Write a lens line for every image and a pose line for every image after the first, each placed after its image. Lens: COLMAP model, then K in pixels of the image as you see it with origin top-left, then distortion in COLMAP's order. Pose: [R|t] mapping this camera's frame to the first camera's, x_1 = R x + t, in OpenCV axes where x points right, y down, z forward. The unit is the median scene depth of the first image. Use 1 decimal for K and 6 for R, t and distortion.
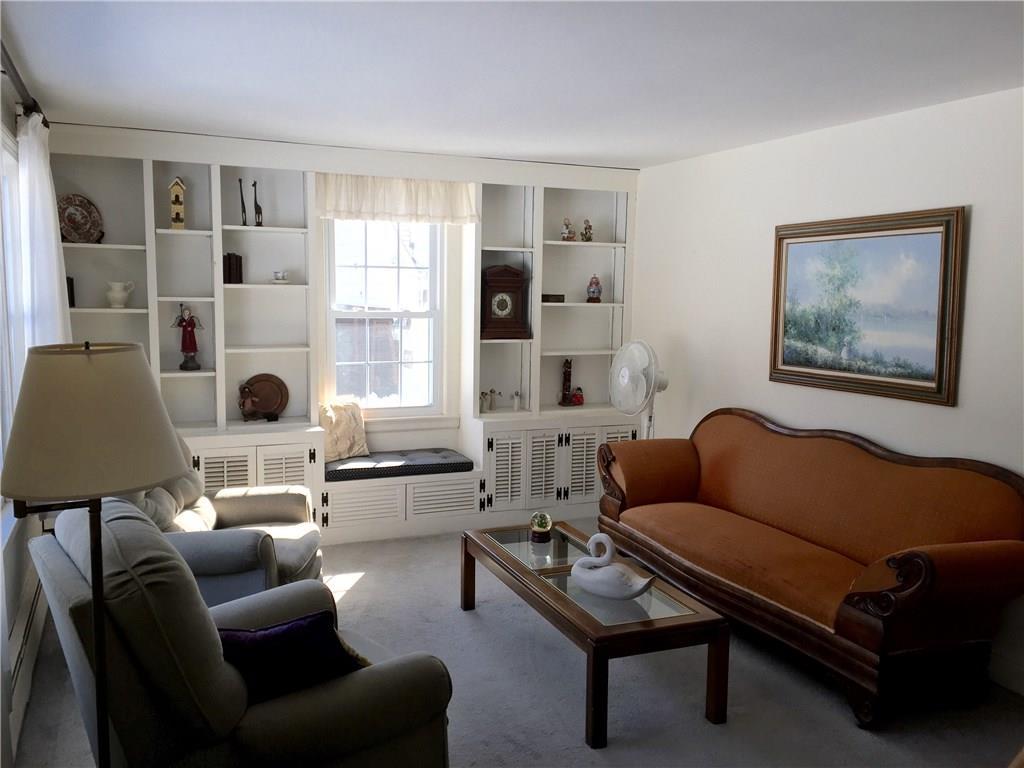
lens RADIAL K [[849.9, 0, 504.9], [0, 849.9, 383.9], [0, 0, 1]] dist [0.007440, -0.004584]
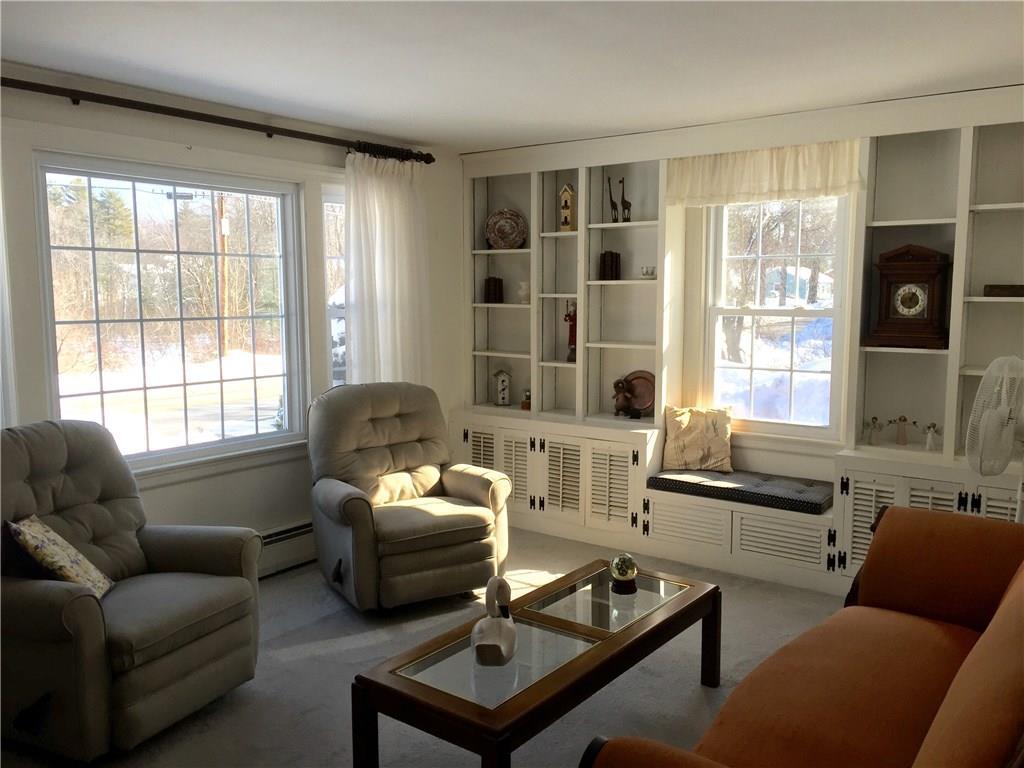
lens RADIAL K [[849.9, 0, 504.9], [0, 849.9, 383.9], [0, 0, 1]] dist [0.007440, -0.004584]
pose [[0.481368, 0.080830, -0.872784, 0.507175], [-0.085215, 0.995338, 0.045181, -0.027784], [0.872366, 0.052626, 0.486012, 0.382247]]
